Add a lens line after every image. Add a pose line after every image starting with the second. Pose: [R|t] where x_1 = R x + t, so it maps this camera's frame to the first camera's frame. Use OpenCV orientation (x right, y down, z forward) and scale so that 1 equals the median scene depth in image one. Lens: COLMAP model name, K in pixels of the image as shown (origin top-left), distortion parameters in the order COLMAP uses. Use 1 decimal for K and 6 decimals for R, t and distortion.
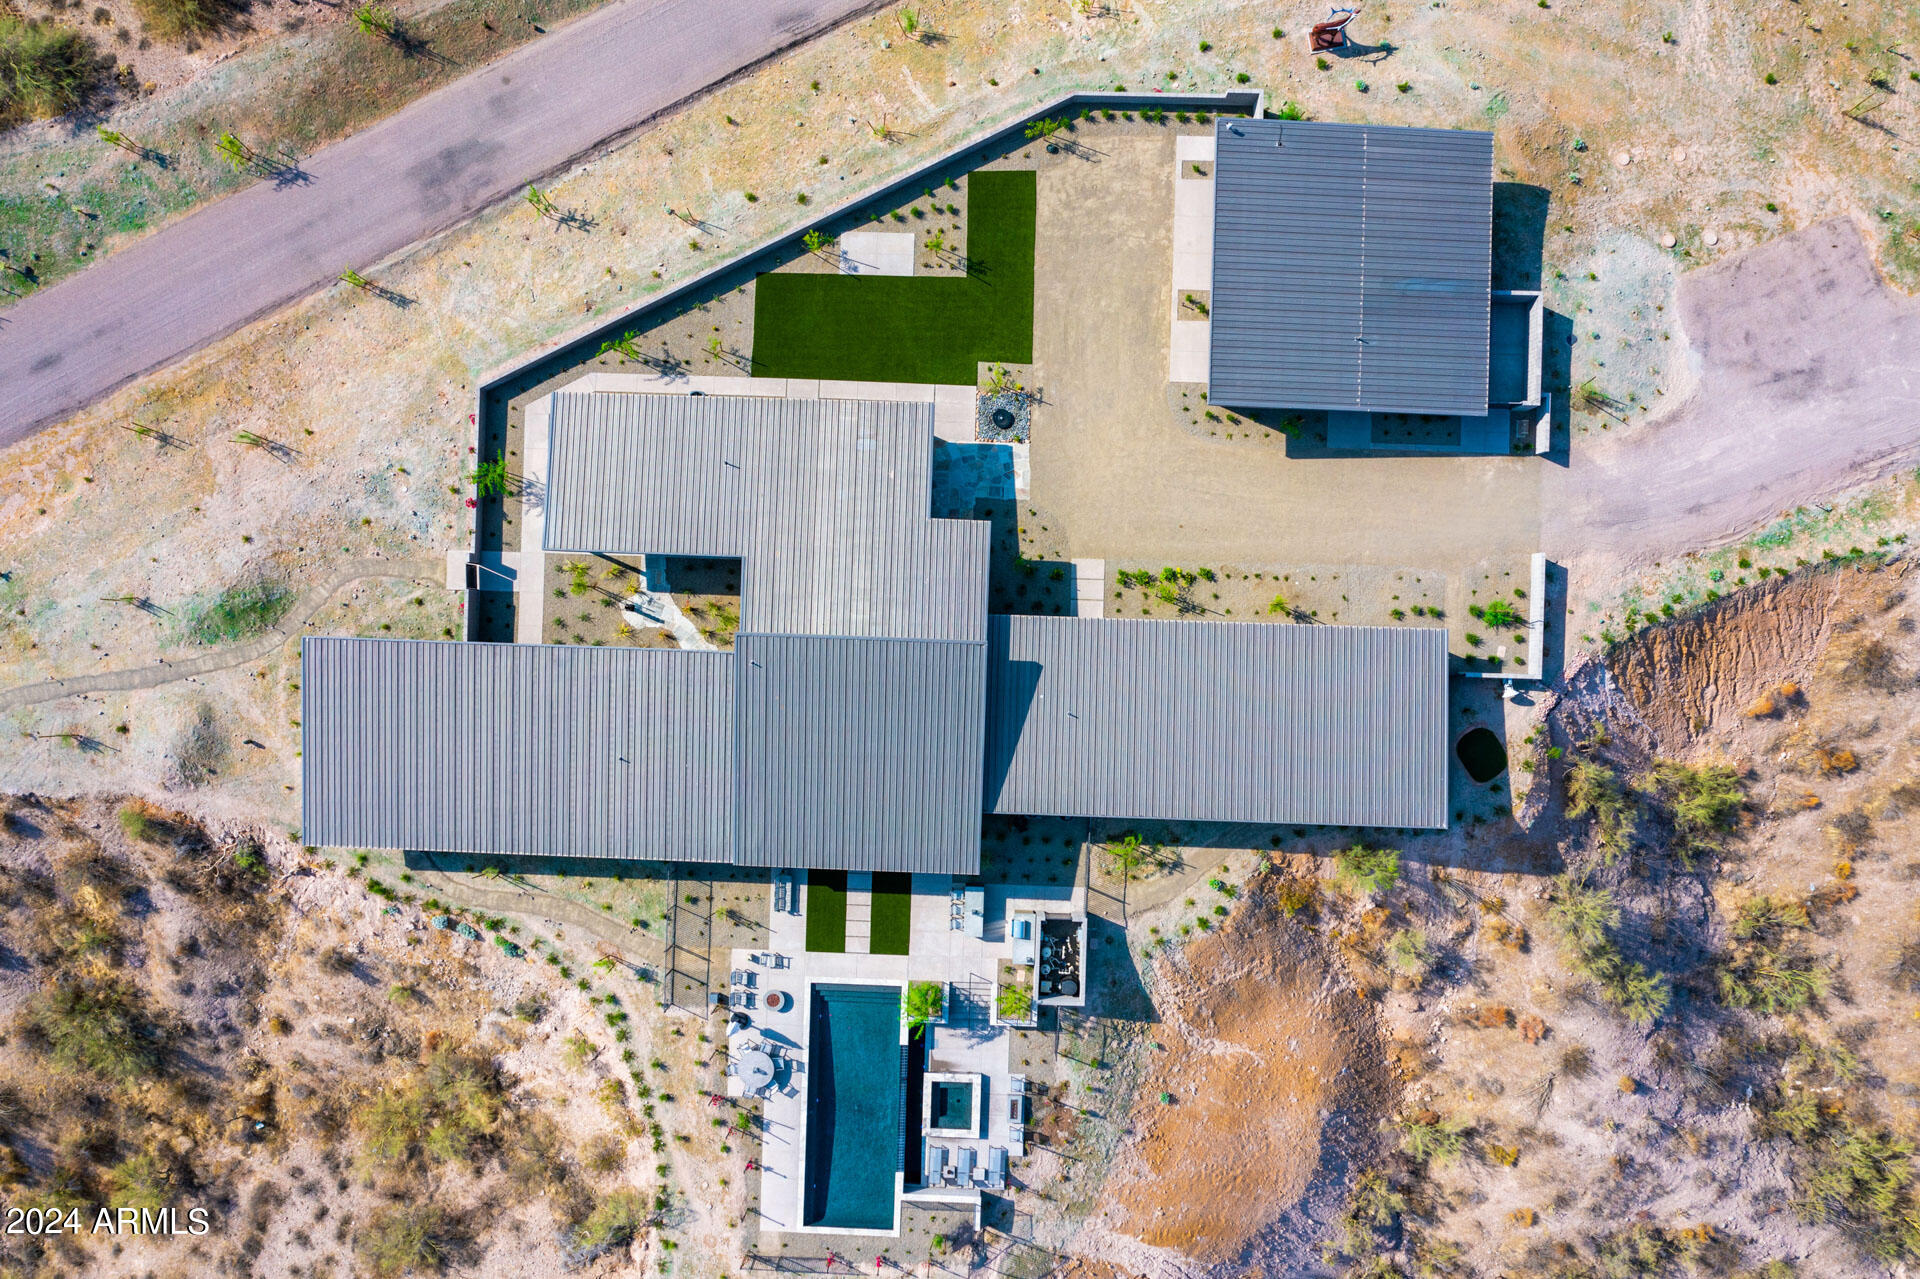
lens RADIAL K [[1510.3, 0, 960.0], [0, 1510.3, 639.5], [0, 0, 1]] dist [-0.026786, 0.012864]
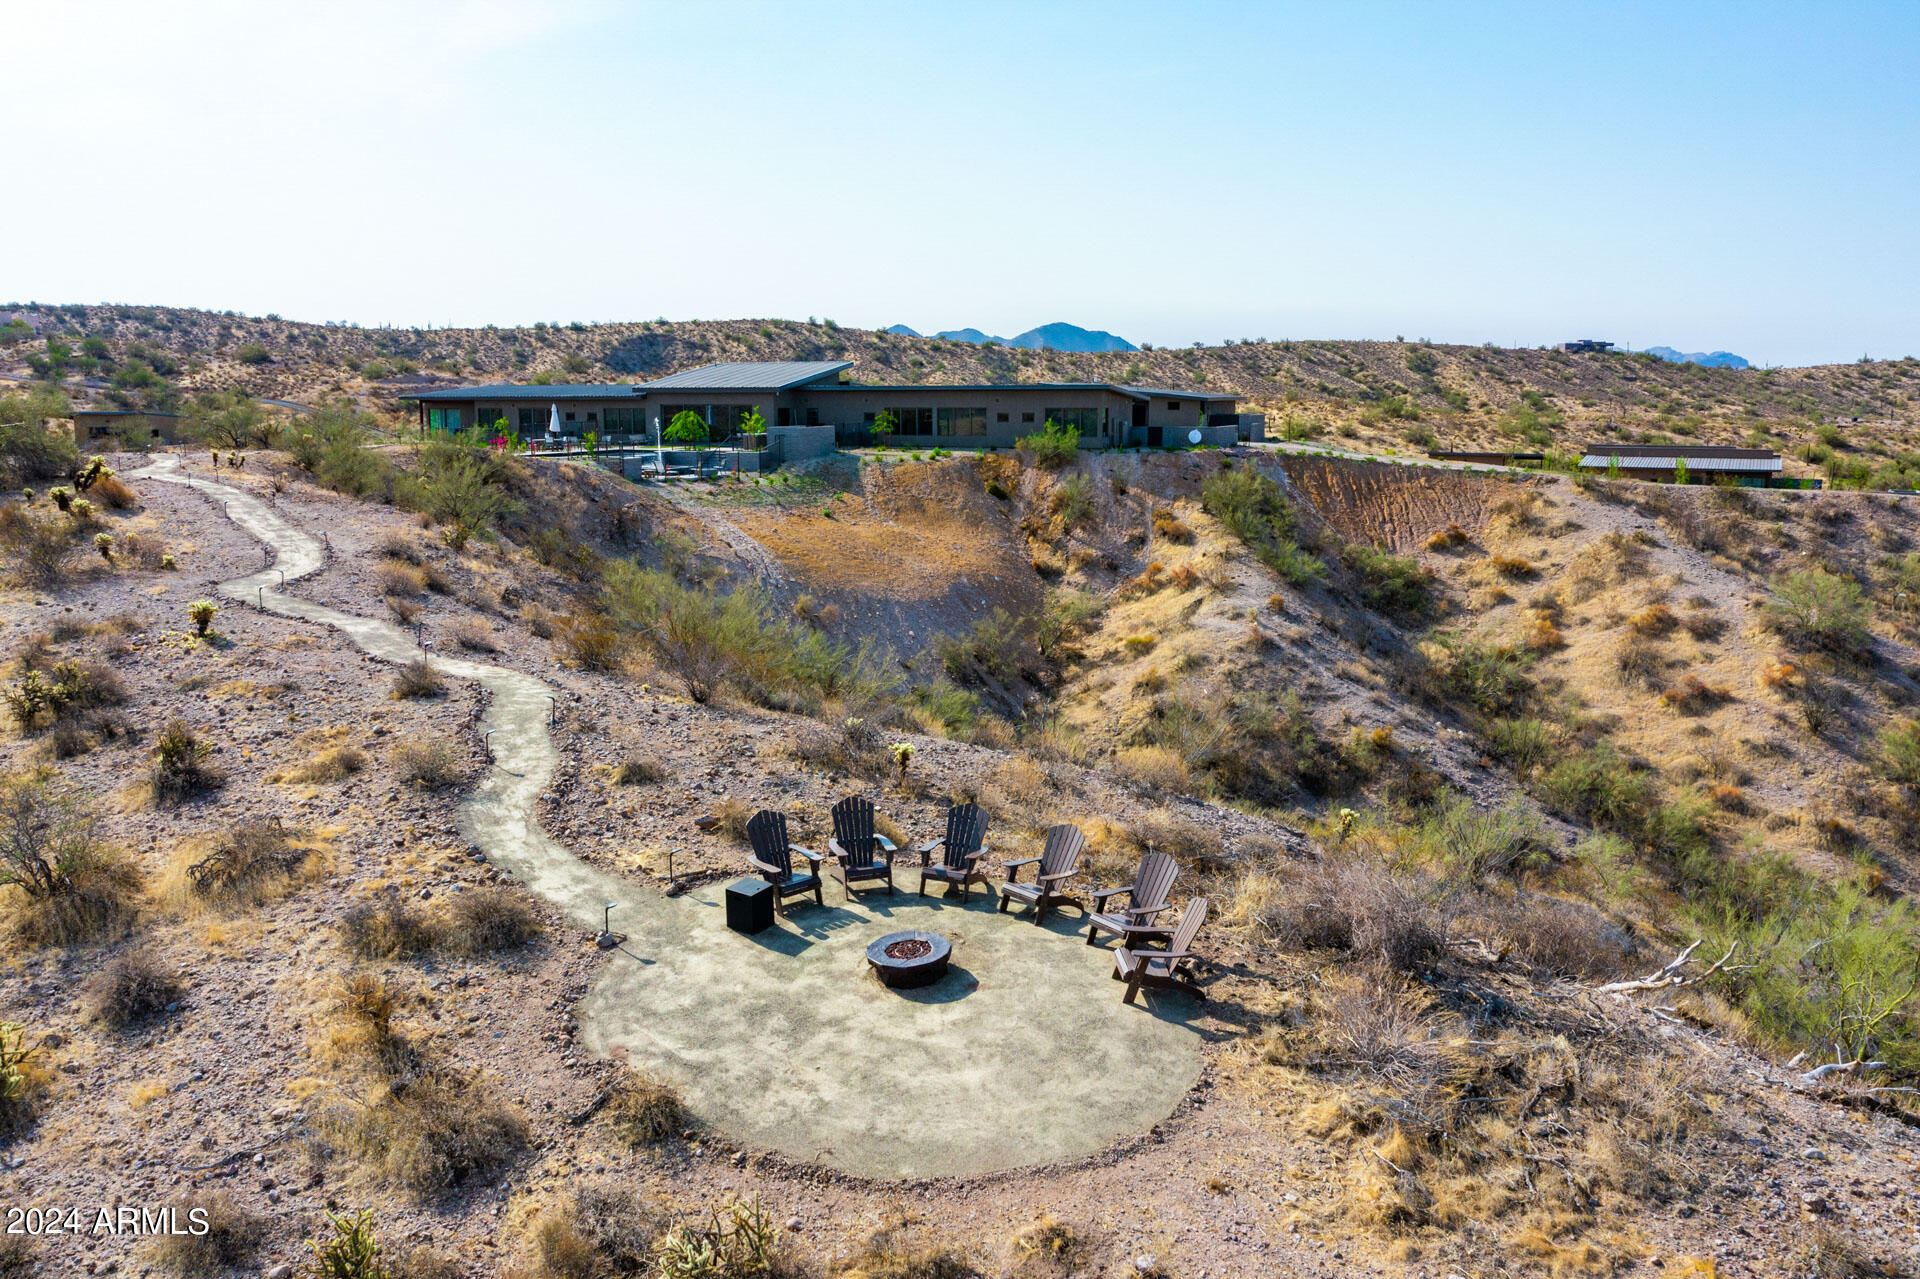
lens RADIAL K [[1510.3, 0, 960.0], [0, 1510.3, 639.5], [0, 0, 1]] dist [-0.026786, 0.012864]
pose [[0.932792, 0.075878, -0.352336, 0.599060], [-0.360320, 0.173972, -0.916462, 1.250456], [-0.008243, 0.981823, 0.189620, 0.847167]]
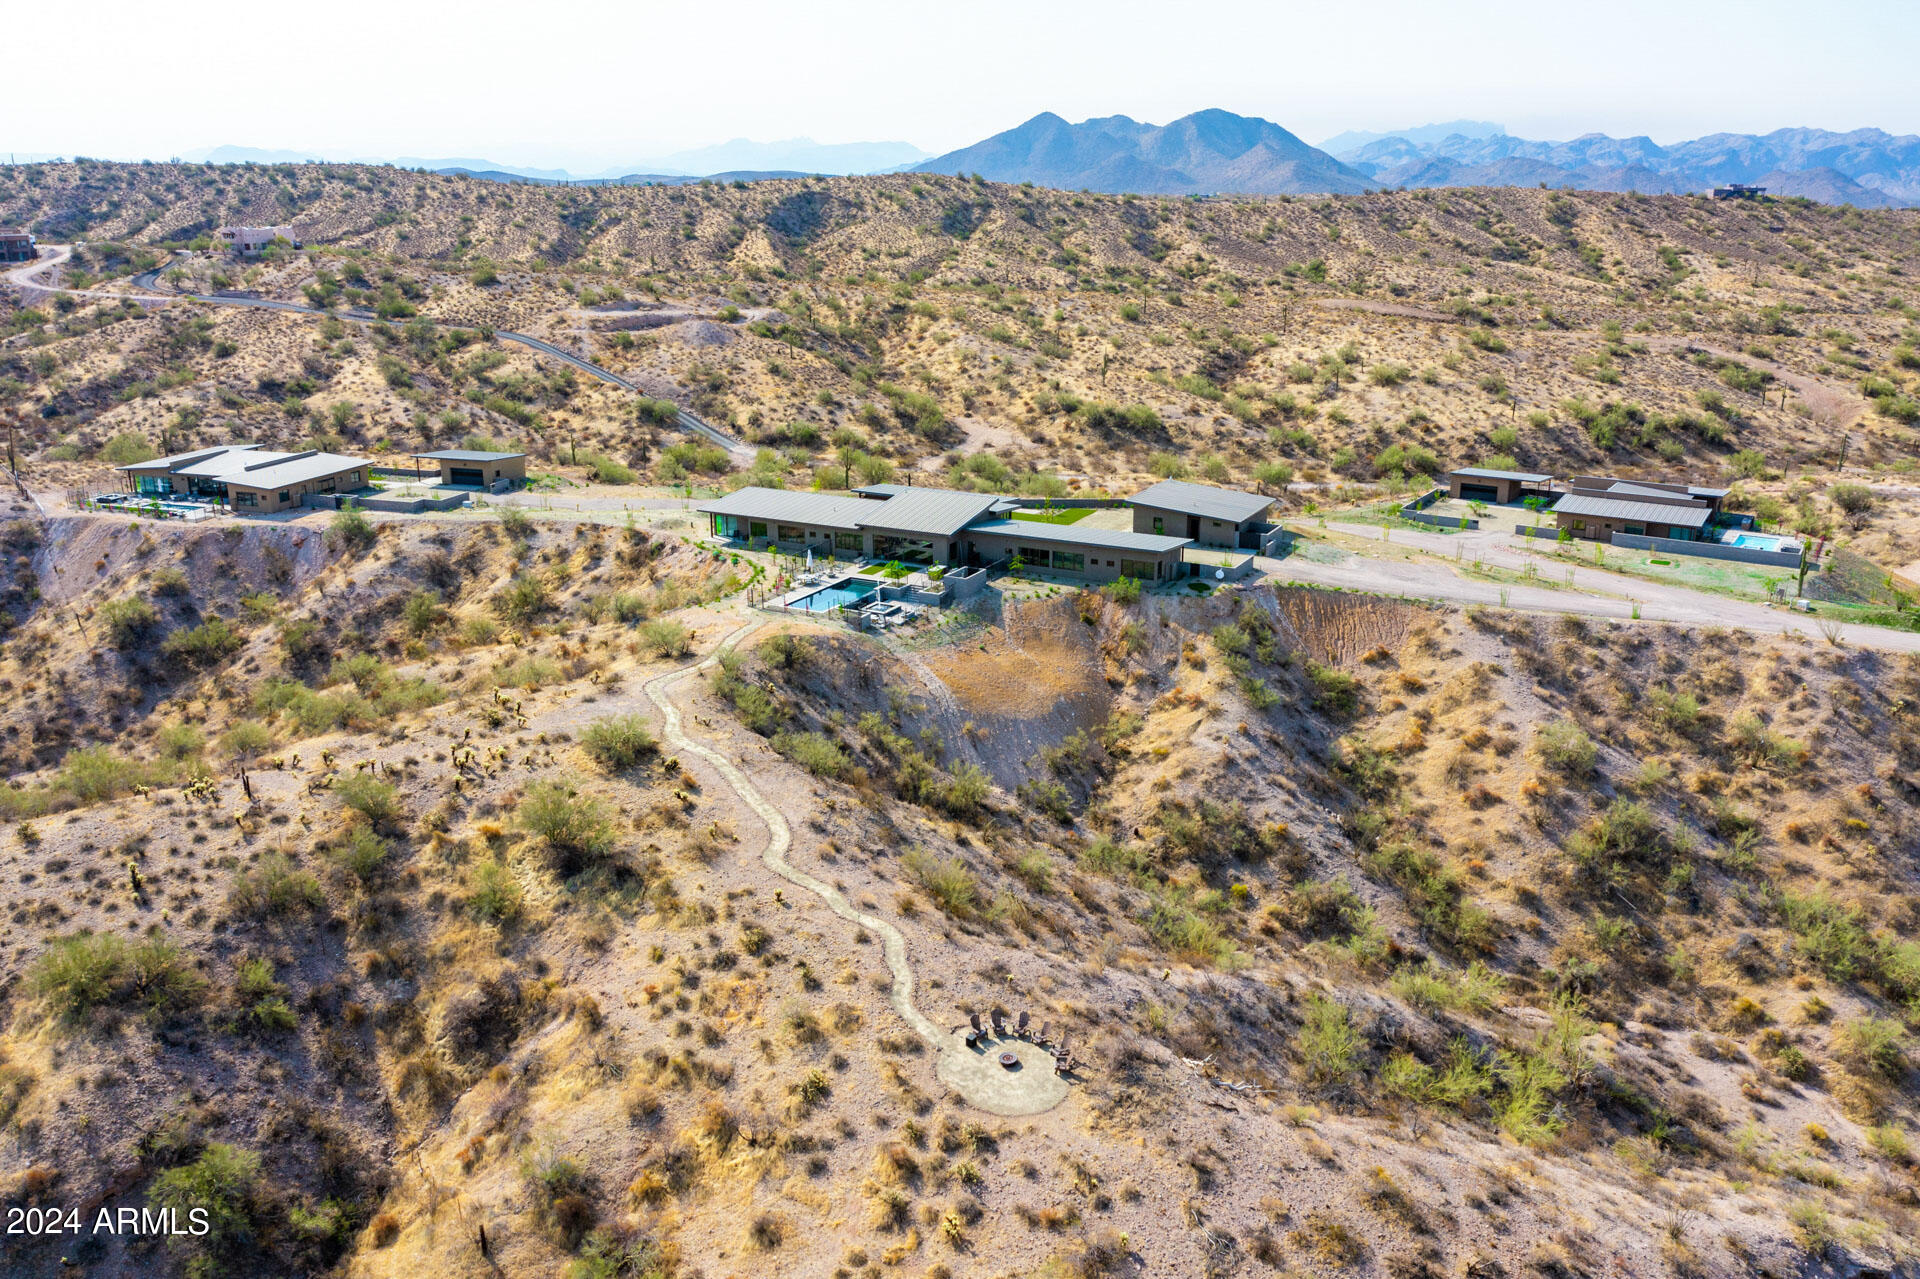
lens RADIAL K [[1510.3, 0, 960.0], [0, 1510.3, 639.5], [0, 0, 1]] dist [-0.026786, 0.012864]
pose [[0.894759, 0.146249, -0.421921, 0.849269], [-0.446541, 0.287545, -0.847301, 1.794271], [-0.002595, 0.946535, 0.322590, 0.386251]]
